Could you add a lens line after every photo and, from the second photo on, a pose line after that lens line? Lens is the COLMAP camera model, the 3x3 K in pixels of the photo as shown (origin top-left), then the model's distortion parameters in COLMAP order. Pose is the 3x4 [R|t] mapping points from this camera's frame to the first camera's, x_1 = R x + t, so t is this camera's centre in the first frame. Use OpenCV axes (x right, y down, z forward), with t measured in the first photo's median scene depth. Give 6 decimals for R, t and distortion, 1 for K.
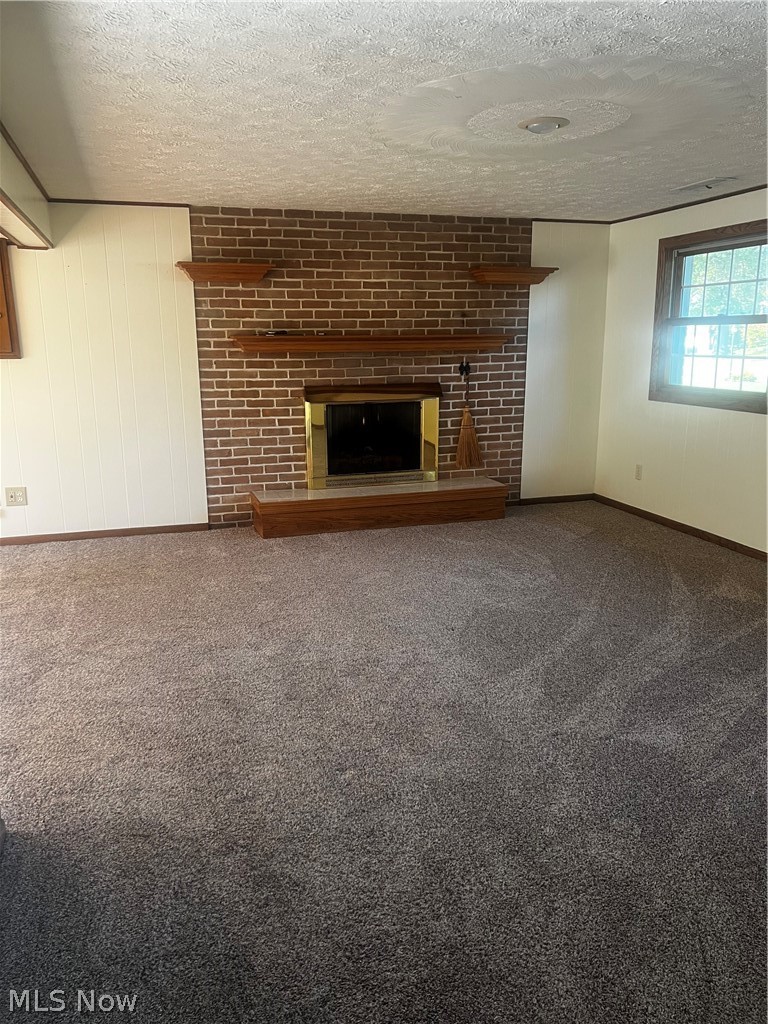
lens RADIAL K [[758.5, 0, 382.1], [0, 758.5, 533.1], [0, 0, 1]] dist [0.154552, -0.340263]
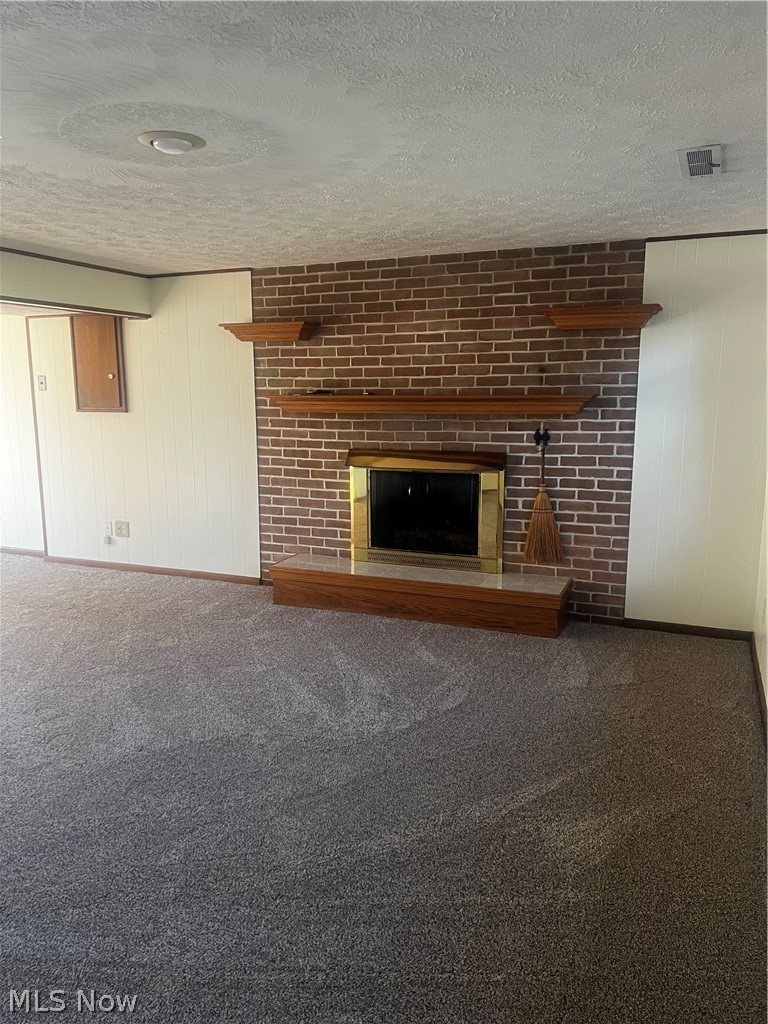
lens RADIAL K [[758.5, 0, 382.1], [0, 758.5, 533.1], [0, 0, 1]] dist [0.154552, -0.340263]
pose [[0.763099, 0.126740, -0.633733, 0.514359], [-0.163166, 0.986598, 0.000837, -0.097537], [0.625346, 0.102765, 0.773551, 0.320528]]
